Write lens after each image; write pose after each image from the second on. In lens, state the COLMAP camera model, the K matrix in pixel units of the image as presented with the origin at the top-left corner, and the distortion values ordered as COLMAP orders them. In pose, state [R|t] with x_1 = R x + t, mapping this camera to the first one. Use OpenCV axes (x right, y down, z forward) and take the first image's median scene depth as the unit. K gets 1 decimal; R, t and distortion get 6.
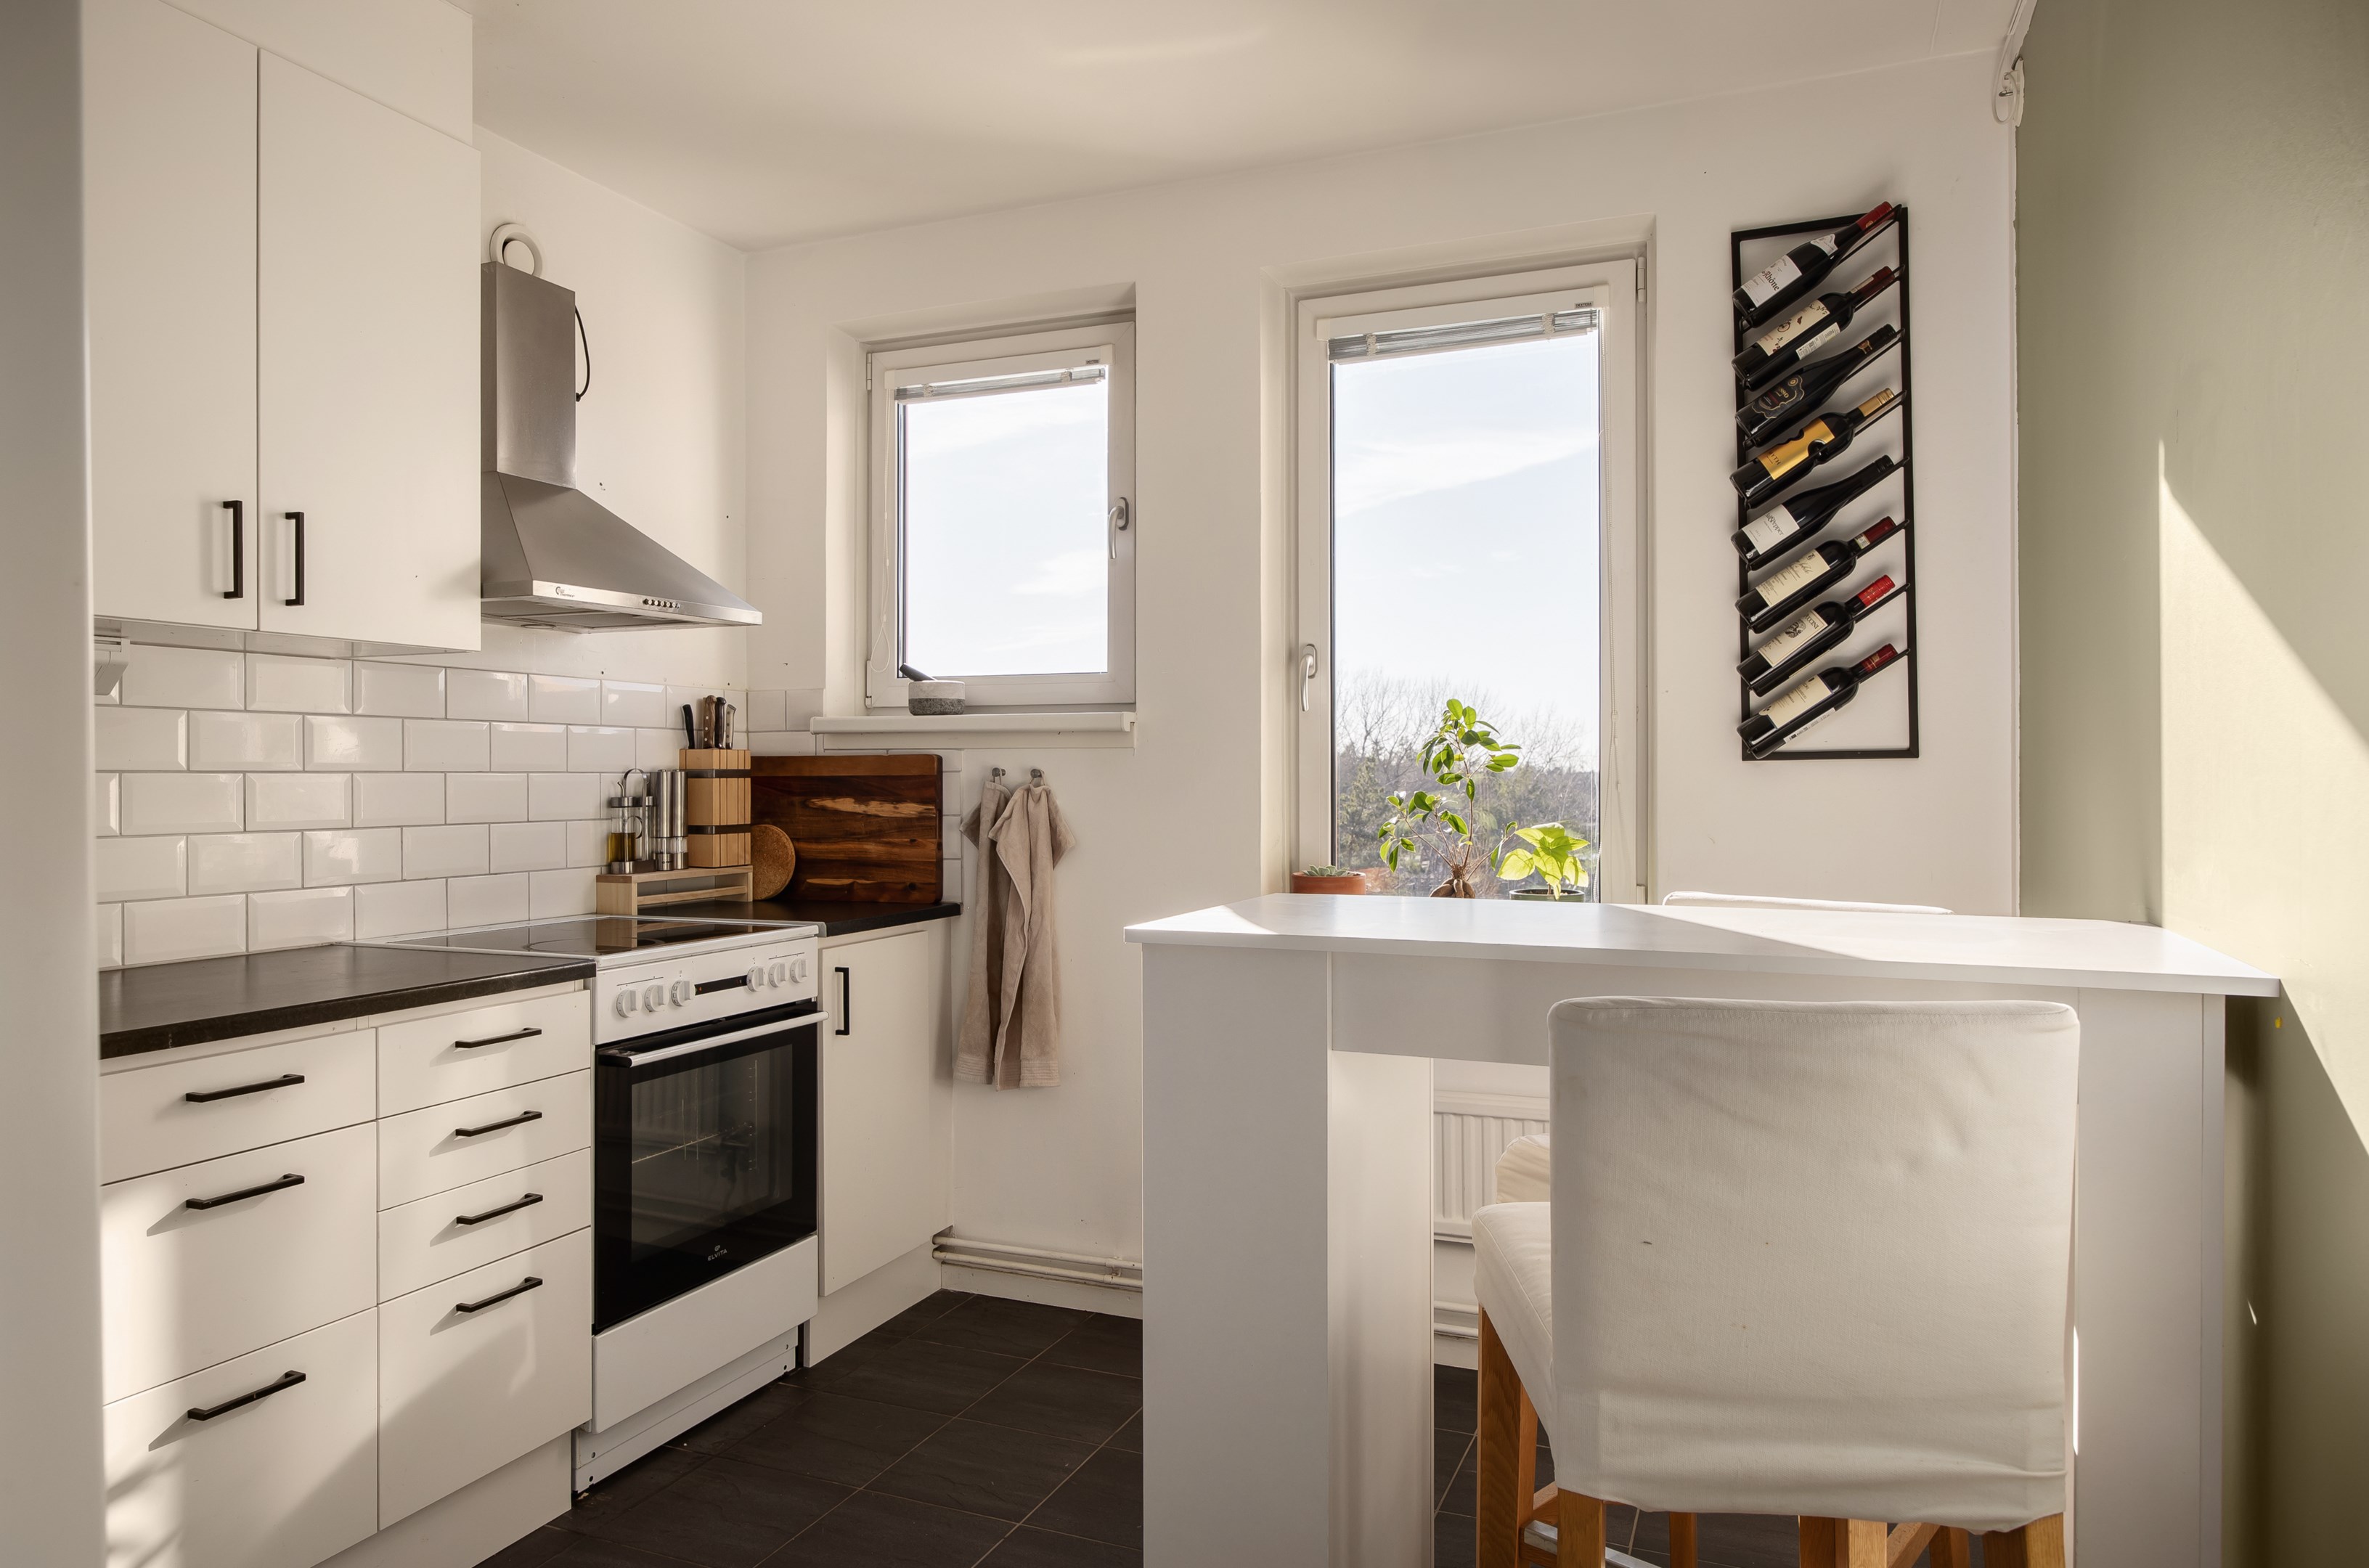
lens RADIAL K [[1528.1, 0, 1183.1], [0, 1528.1, 777.6], [0, 0, 1]] dist [-0.005057, -0.001591]
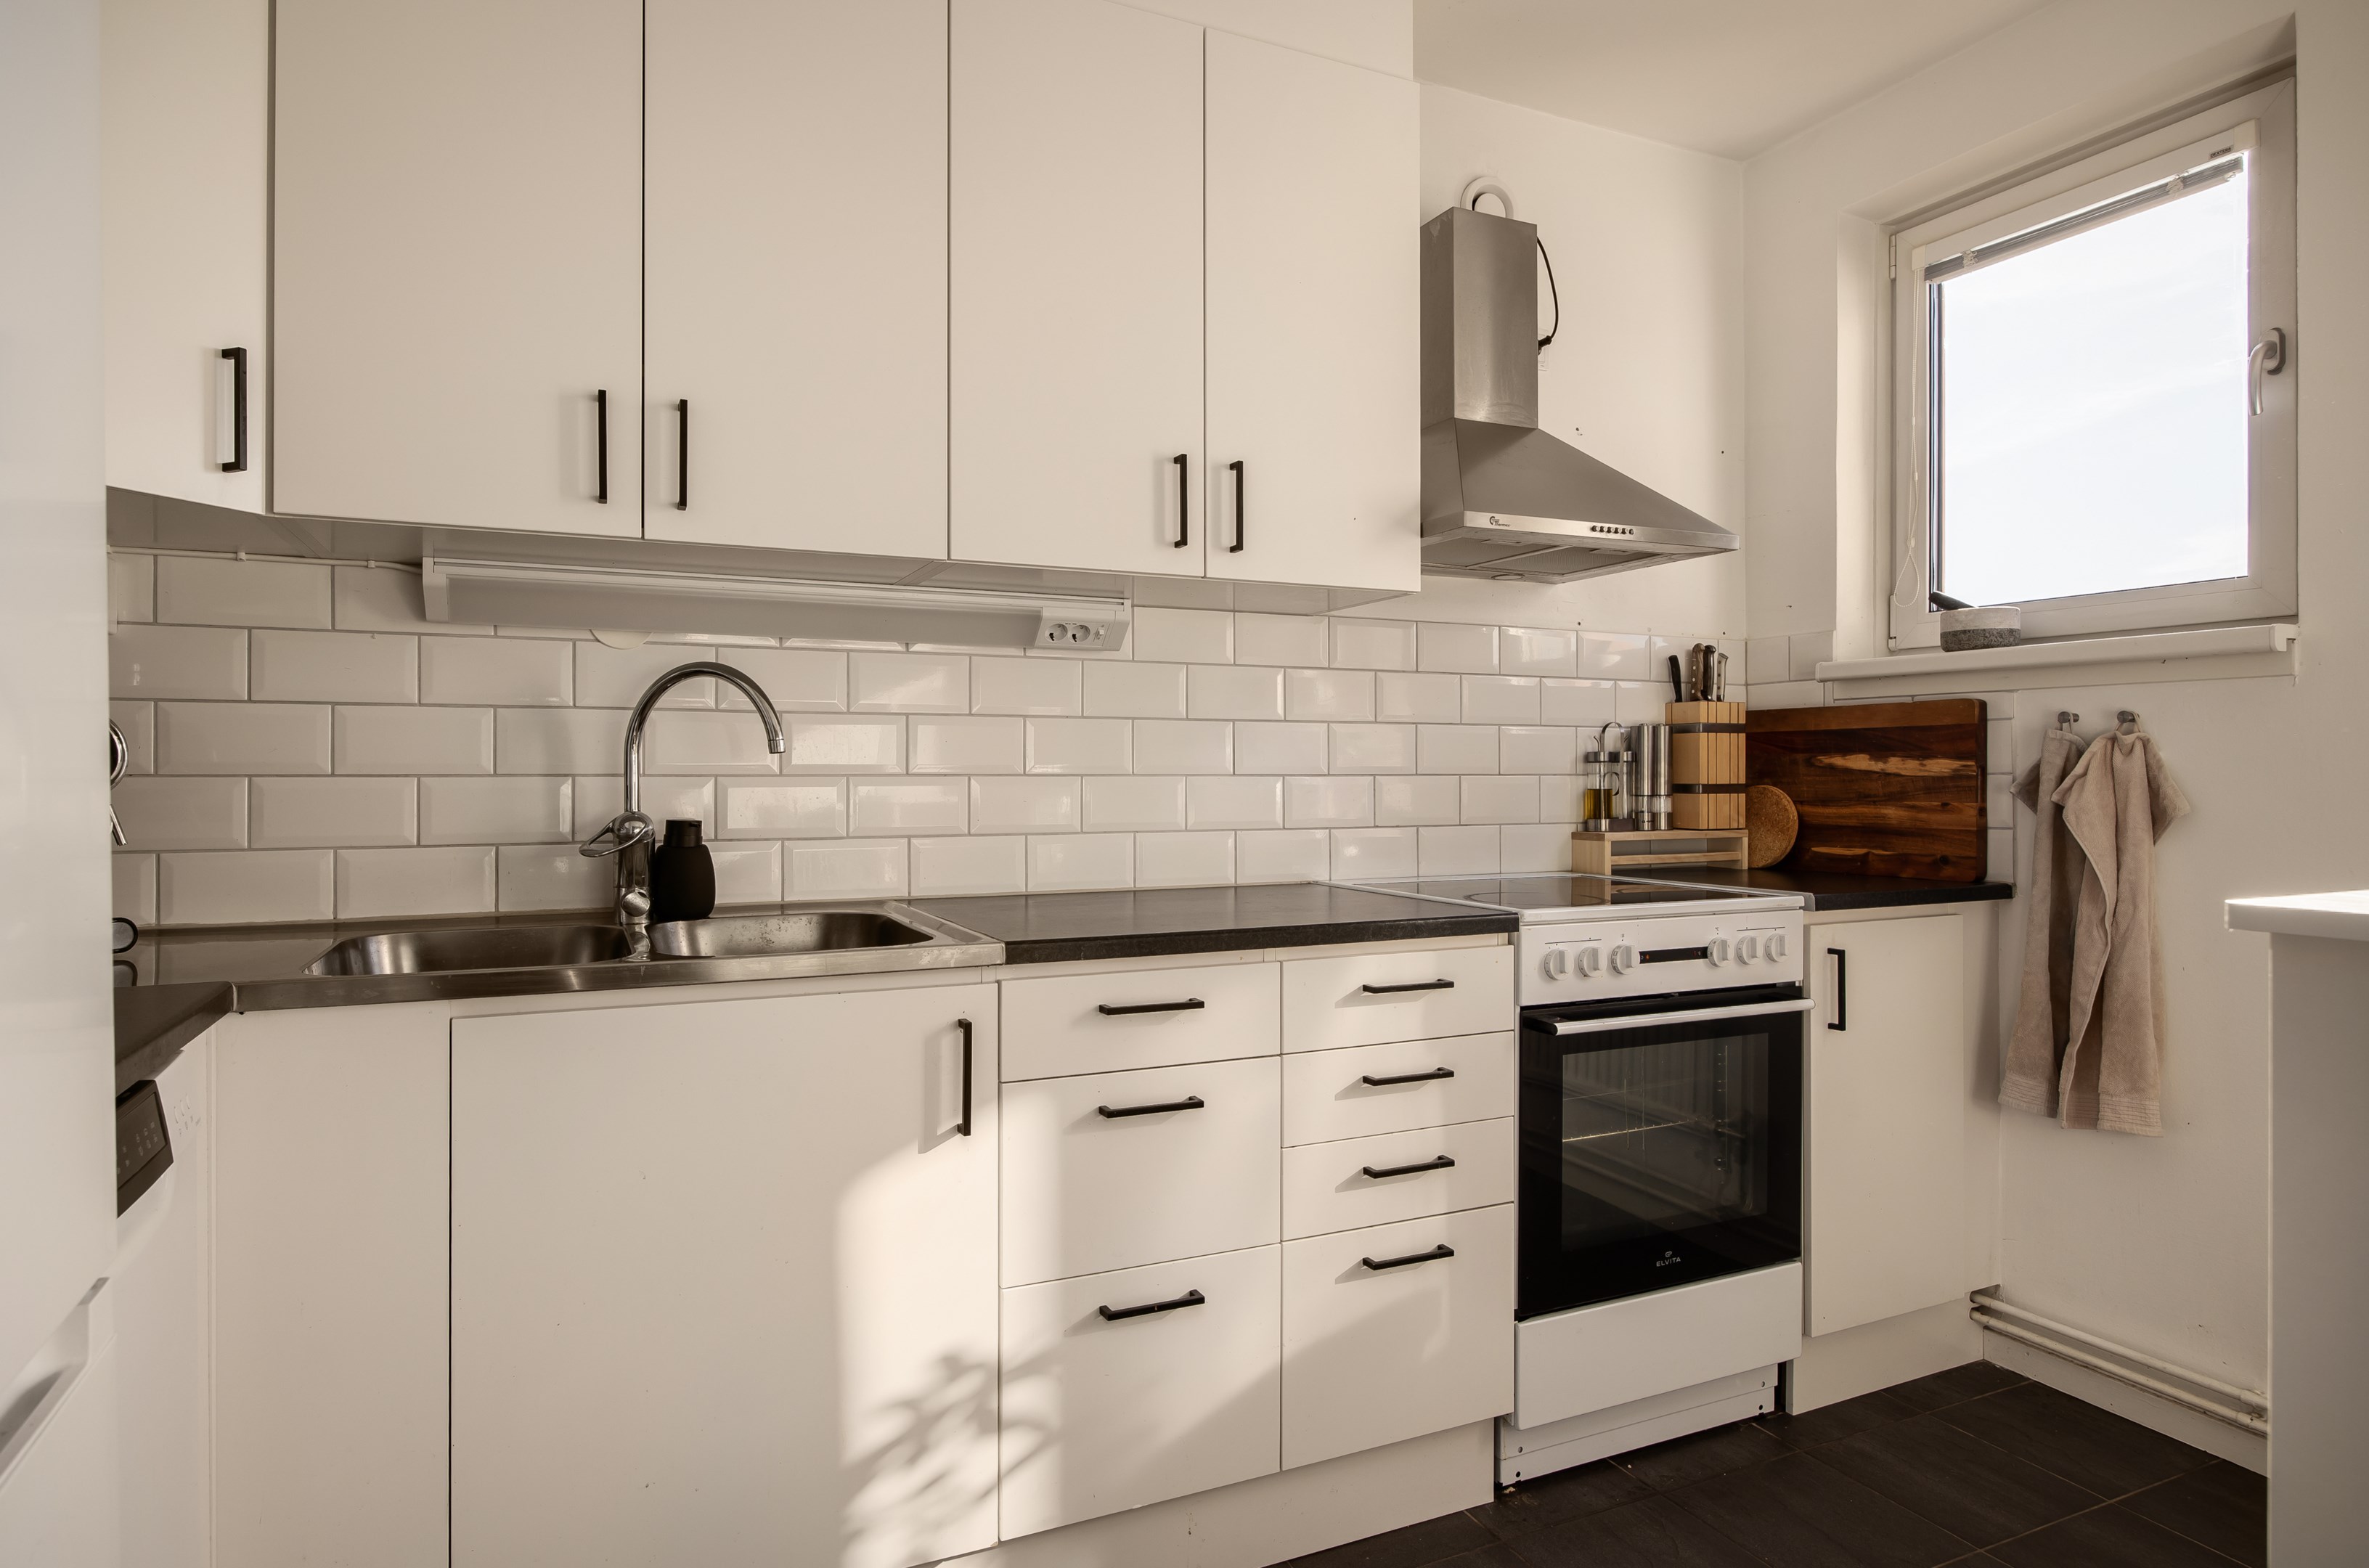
lens RADIAL K [[1330.6, 0, 1165.8], [0, 1330.6, 773.8], [0, 0, 1]] dist [-0.006241, -0.001089]
pose [[0.732274, 0.001311, -0.681009, 0.002475], [-0.001678, 0.999999, 0.000122, 0.026834], [0.681008, 0.001053, 0.732275, 0.201876]]
